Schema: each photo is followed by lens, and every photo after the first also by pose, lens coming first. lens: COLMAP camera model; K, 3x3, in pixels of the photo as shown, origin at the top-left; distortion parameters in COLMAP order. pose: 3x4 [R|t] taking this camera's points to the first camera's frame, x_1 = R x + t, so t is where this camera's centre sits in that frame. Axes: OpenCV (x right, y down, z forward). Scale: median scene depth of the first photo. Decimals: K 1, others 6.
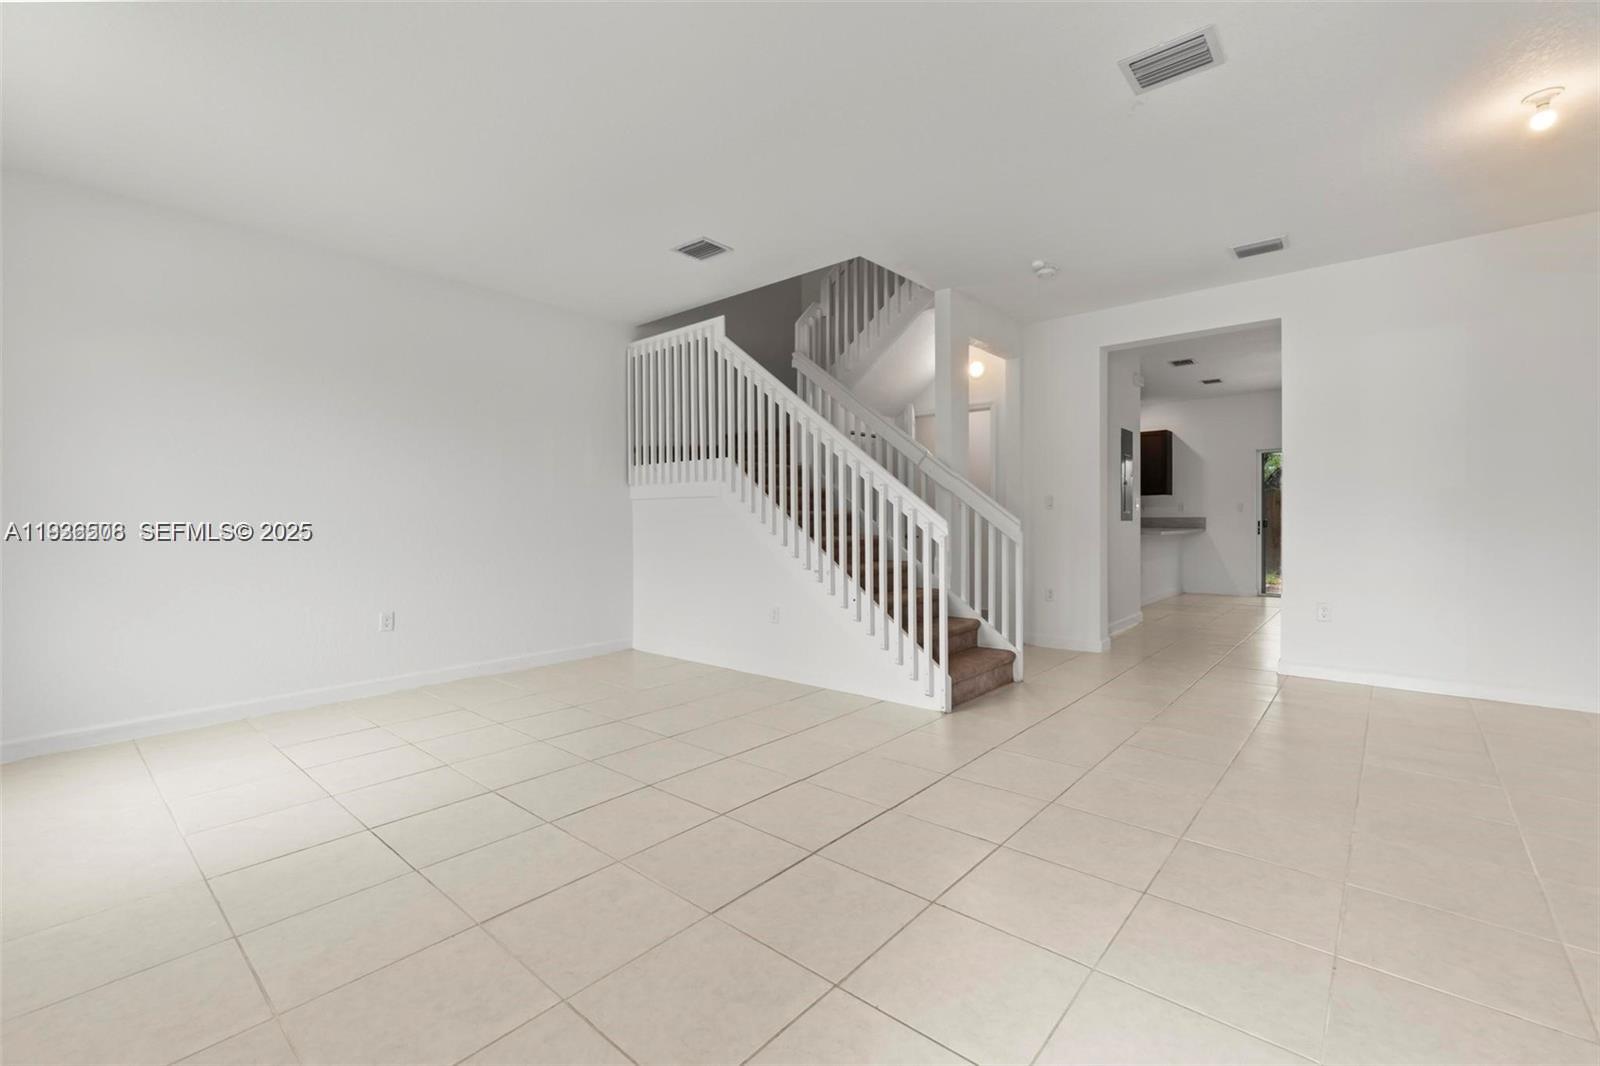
lens RADIAL K [[690.1, 0, 800.2], [0, 690.1, 523.4], [0, 0, 1]] dist [-0.000514, -0.000275]
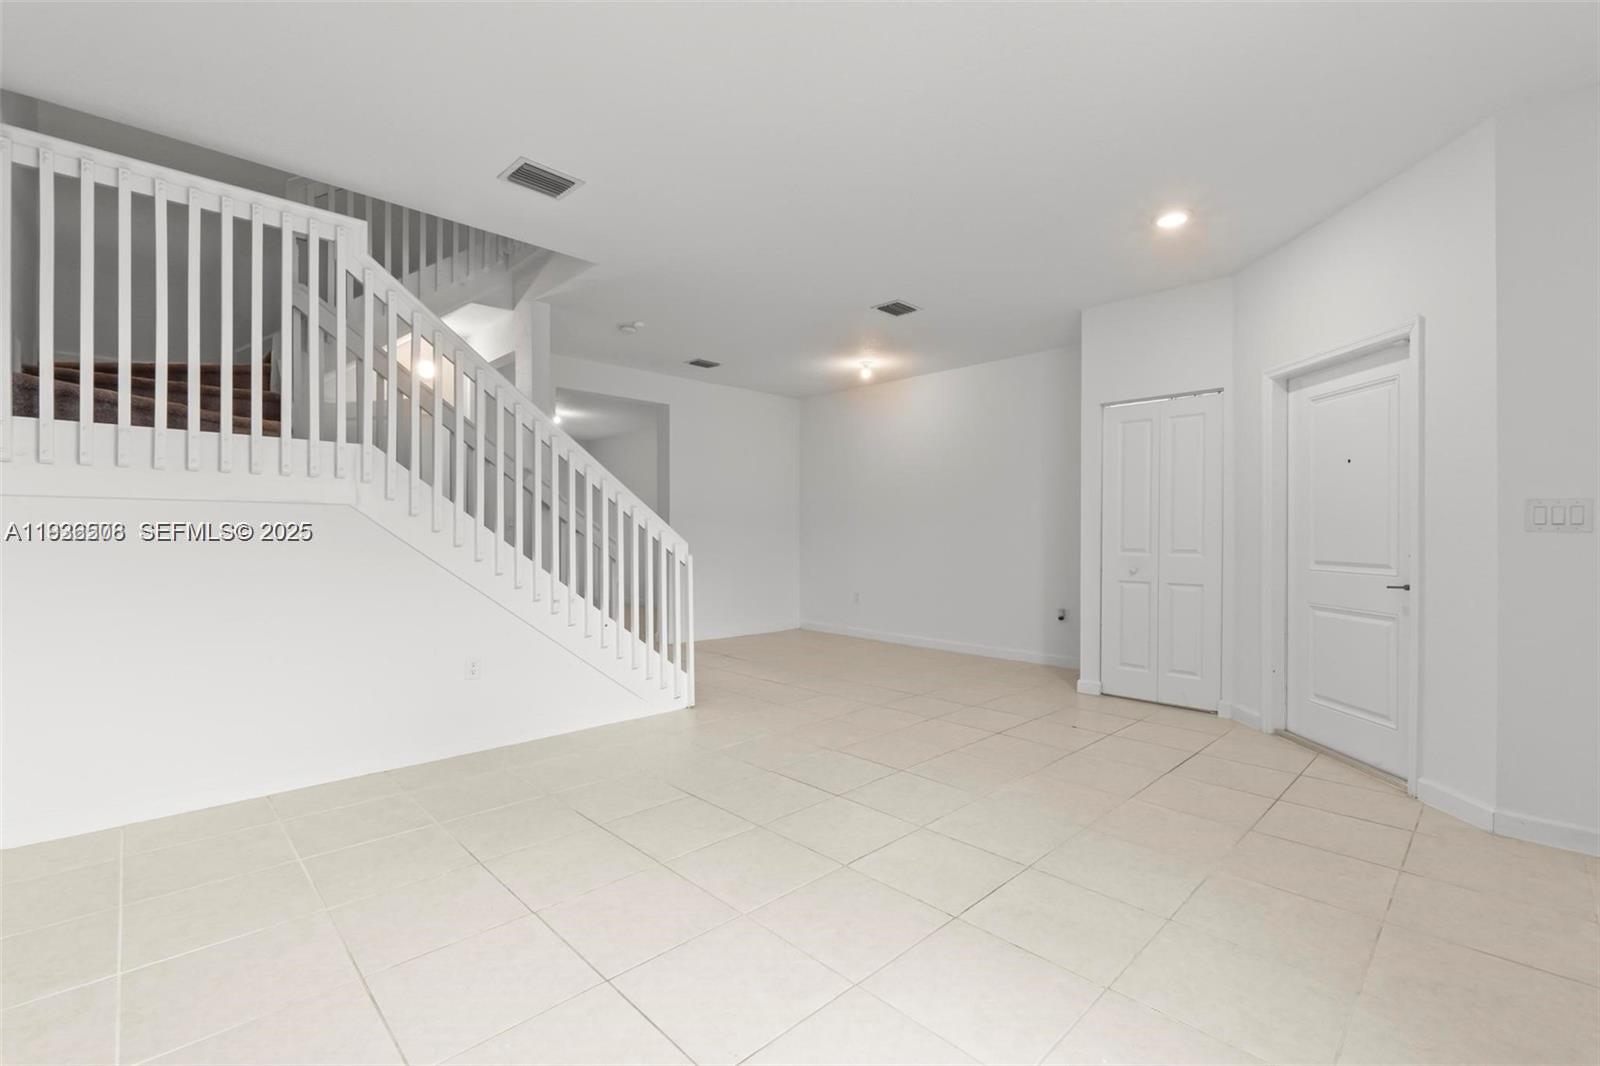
lens RADIAL K [[690.1, 0, 800.8], [0, 690.1, 536.2], [0, 0, 1]] dist [-0.000514, -0.000275]
pose [[0.083918, -0.002221, 0.996470, -0.785306], [-0.000283, 0.999997, 0.002253, -0.015116], [-0.996473, -0.000471, 0.083917, 0.604009]]
